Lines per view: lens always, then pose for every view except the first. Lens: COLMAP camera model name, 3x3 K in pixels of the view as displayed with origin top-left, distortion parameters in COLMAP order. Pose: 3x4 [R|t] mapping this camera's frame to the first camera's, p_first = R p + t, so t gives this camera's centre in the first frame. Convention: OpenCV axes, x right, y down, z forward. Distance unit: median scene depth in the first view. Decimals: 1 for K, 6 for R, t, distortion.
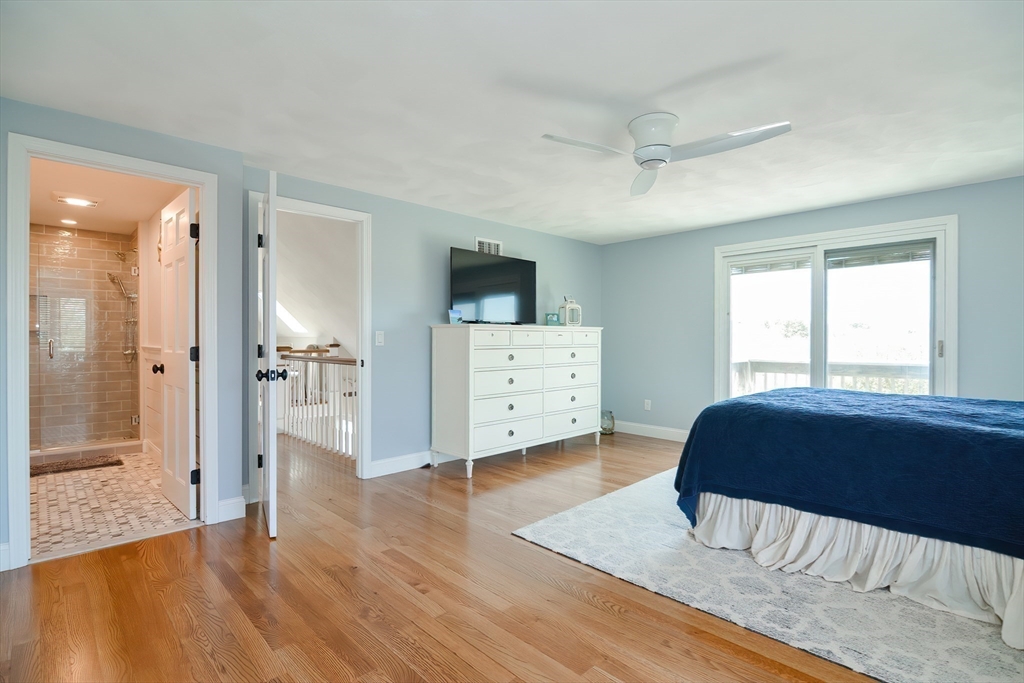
lens RADIAL K [[487.7, 0, 519.1], [0, 487.7, 343.6], [0, 0, 1]] dist [0.000758, -0.009093]
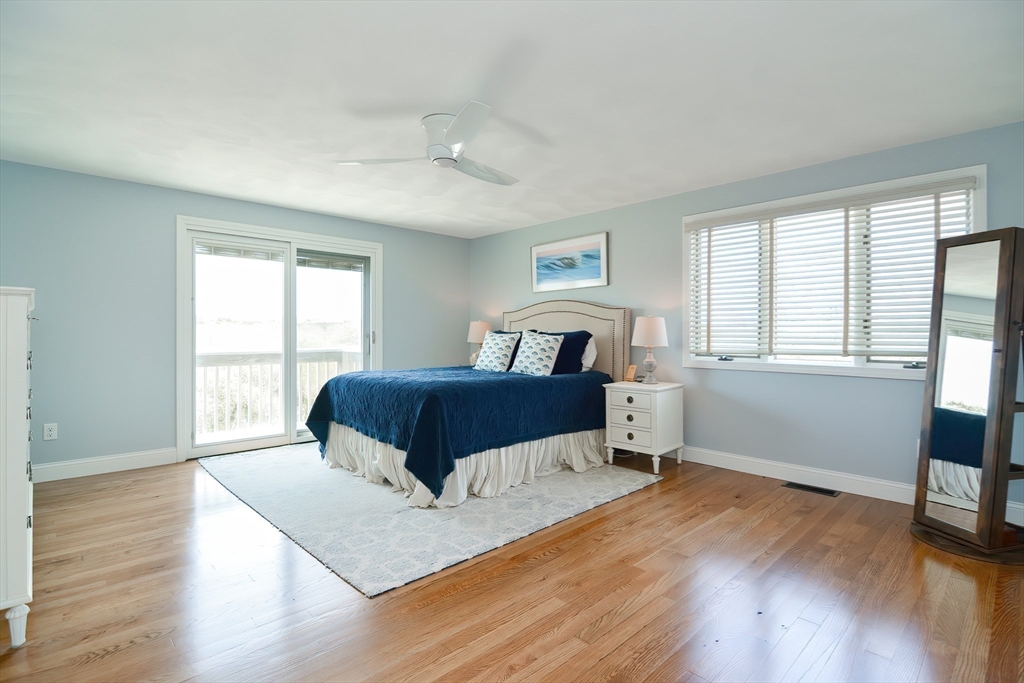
lens RADIAL K [[487.7, 0, 519.1], [0, 487.7, 343.6], [0, 0, 1]] dist [0.000758, -0.009093]
pose [[0.012860, -0.018625, 0.999744, -0.537716], [0.004879, 0.999816, 0.018563, 0.003970], [-0.999905, 0.004639, 0.012949, 0.576941]]
